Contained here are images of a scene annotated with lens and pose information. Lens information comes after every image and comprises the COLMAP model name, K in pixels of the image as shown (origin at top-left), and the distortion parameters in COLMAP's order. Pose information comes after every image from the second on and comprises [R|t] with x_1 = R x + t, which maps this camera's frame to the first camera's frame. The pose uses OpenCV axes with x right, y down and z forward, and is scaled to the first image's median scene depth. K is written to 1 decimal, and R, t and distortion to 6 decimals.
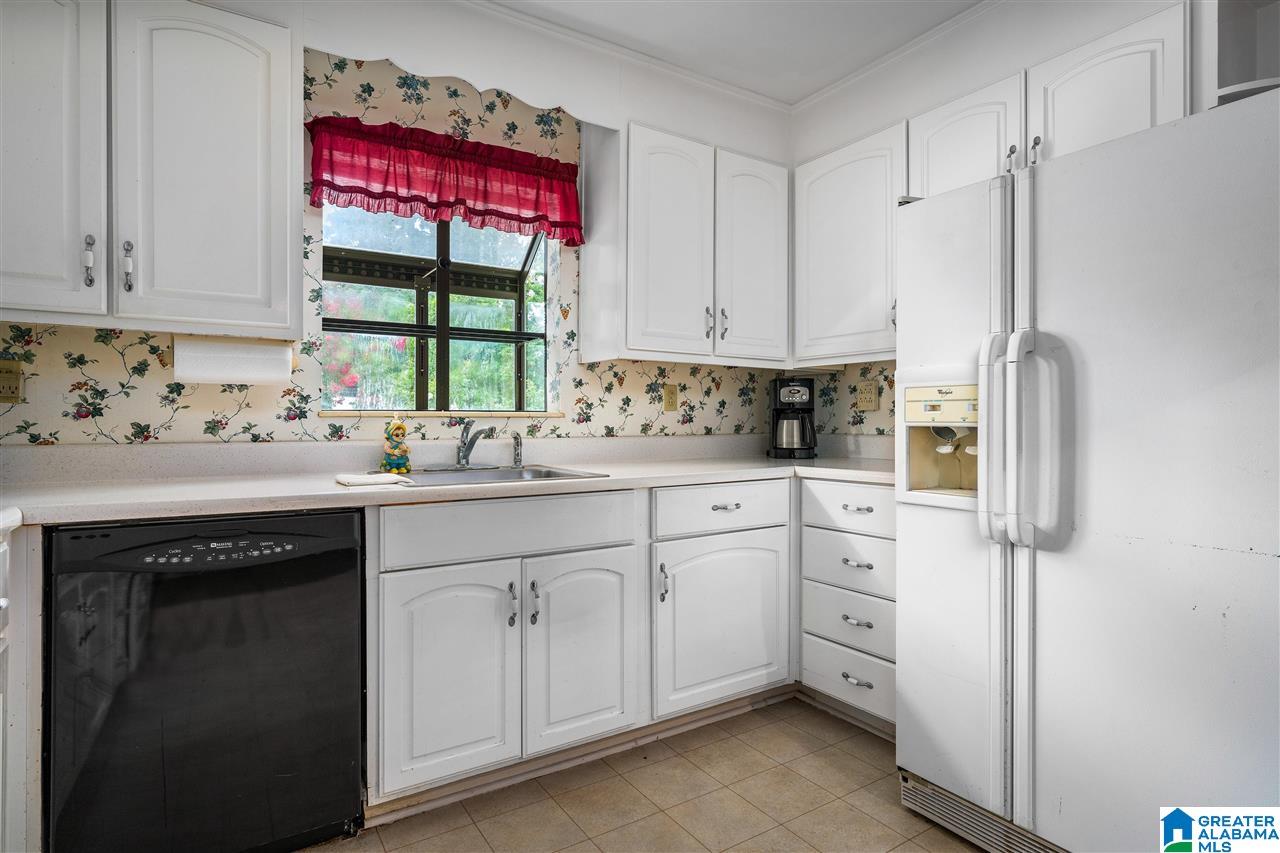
lens RADIAL K [[673.0, 0, 635.5], [0, 673.0, 425.9], [0, 0, 1]] dist [-0.000445, 0.000035]
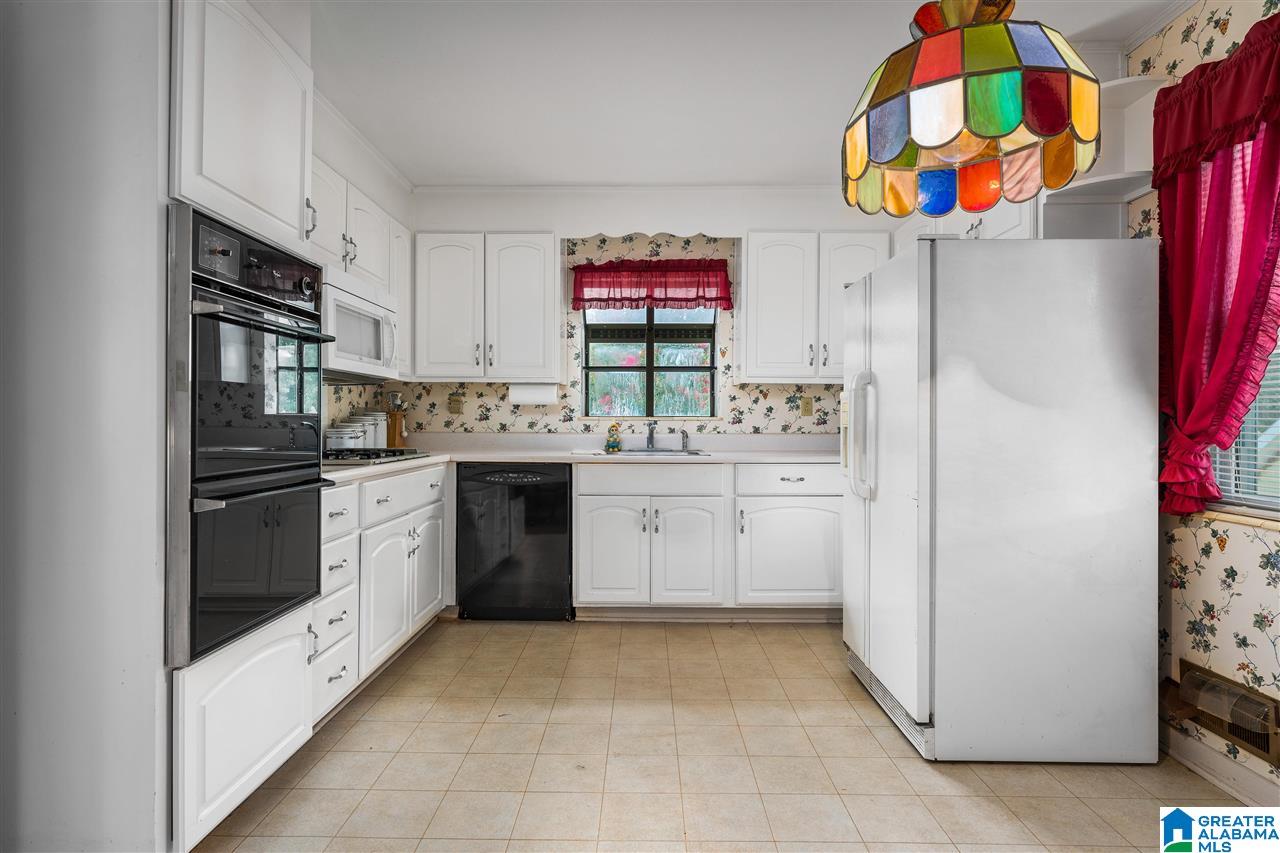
lens RADIAL K [[673.0, 0, 636.0], [0, 673.0, 426.9], [0, 0, 1]] dist [-0.000445, 0.000035]
pose [[0.835457, 0.006211, -0.549520, 0.722028], [-0.006991, 0.999975, 0.000674, 0.003195], [0.549511, 0.003278, 0.835480, -0.508662]]
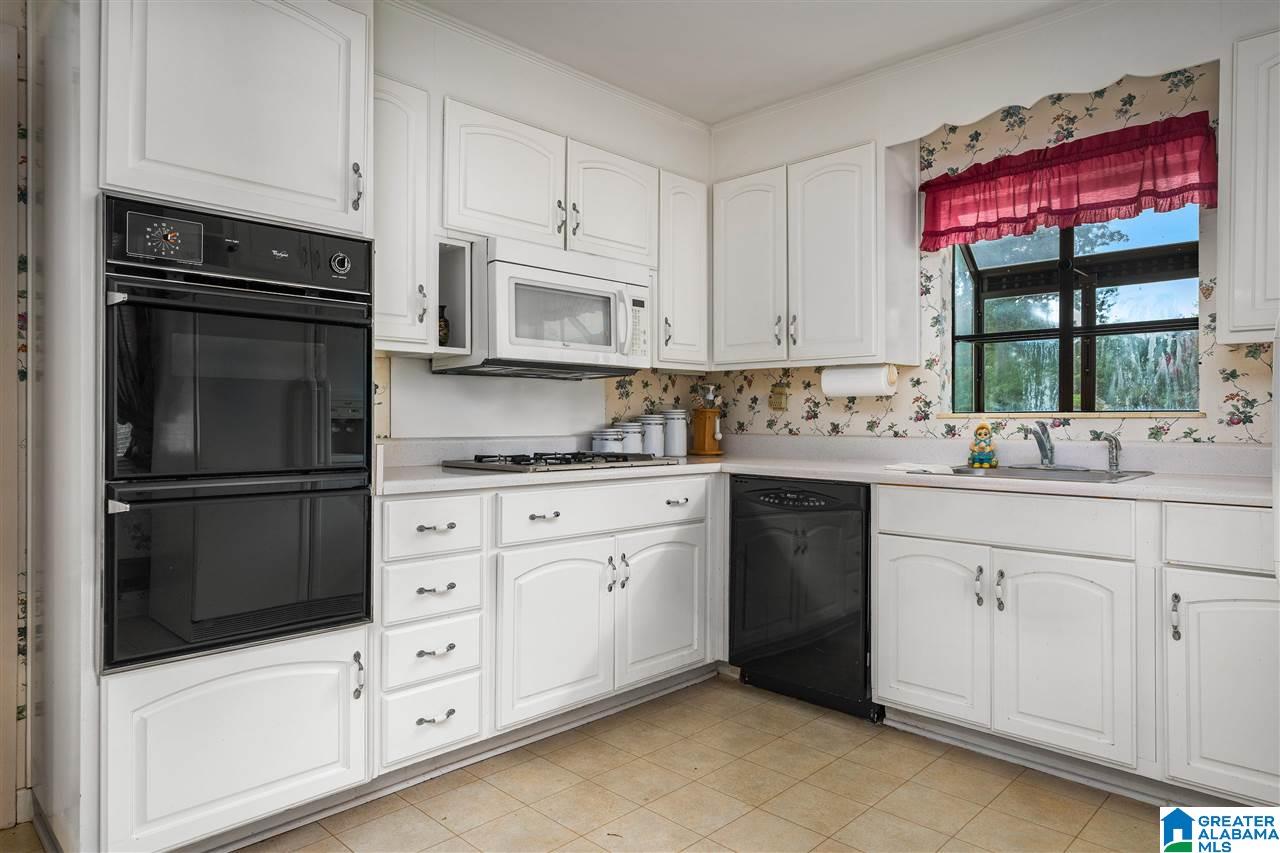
lens RADIAL K [[783.5, 0, 643.8], [0, 783.5, 425.8], [0, 0, 1]] dist [-0.000039, 0.003173]
pose [[0.232071, 0.006262, -0.972679, 0.828803], [-0.010077, 0.999941, 0.004033, 0.000018], [0.972647, 0.008866, 0.232120, 0.134109]]
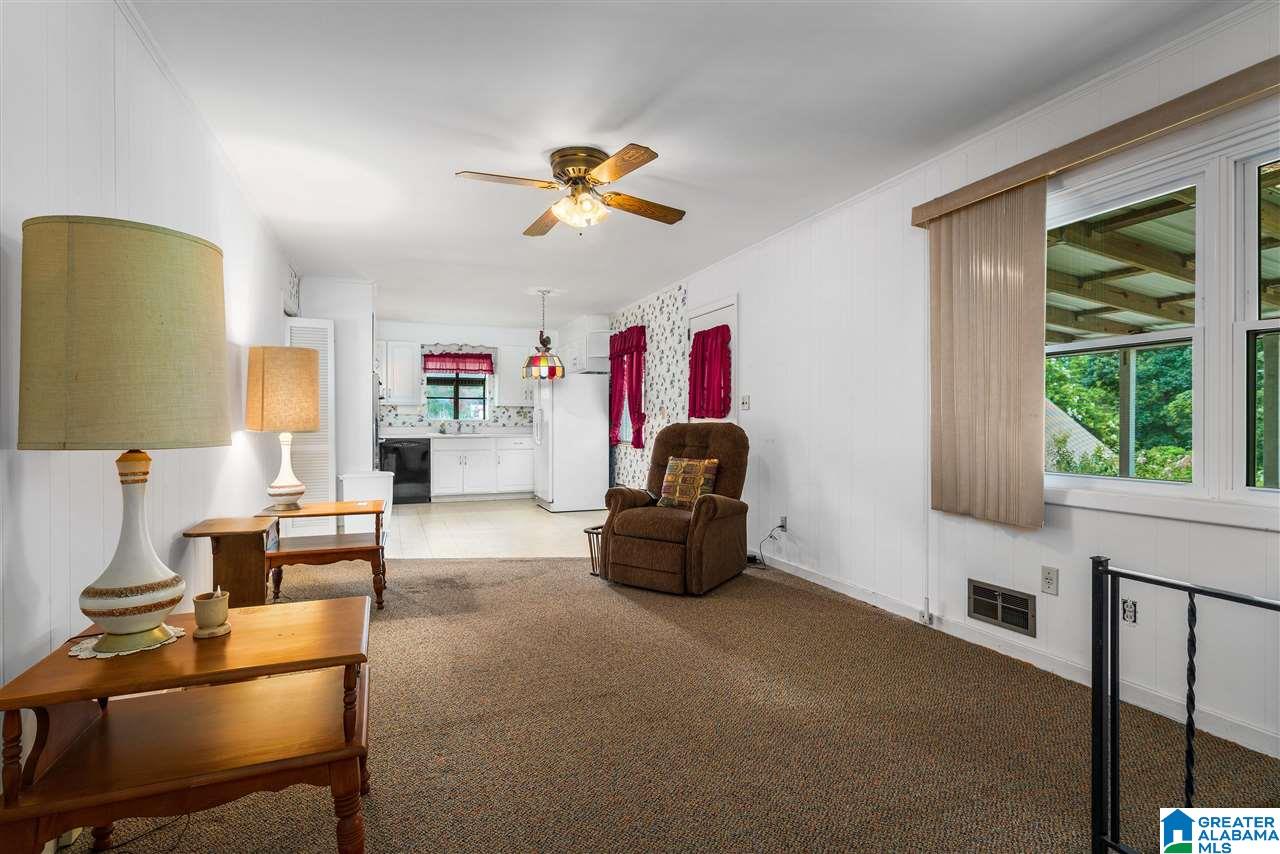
lens RADIAL K [[603.3, 0, 632.9], [0, 603.3, 431.5], [0, 0, 1]] dist [0.000962, 0.000351]
pose [[0.982301, 0.006386, -0.187200, 1.598145], [-0.004699, 0.999944, 0.009452, 0.012266], [0.187250, -0.008405, 0.982276, -2.616376]]
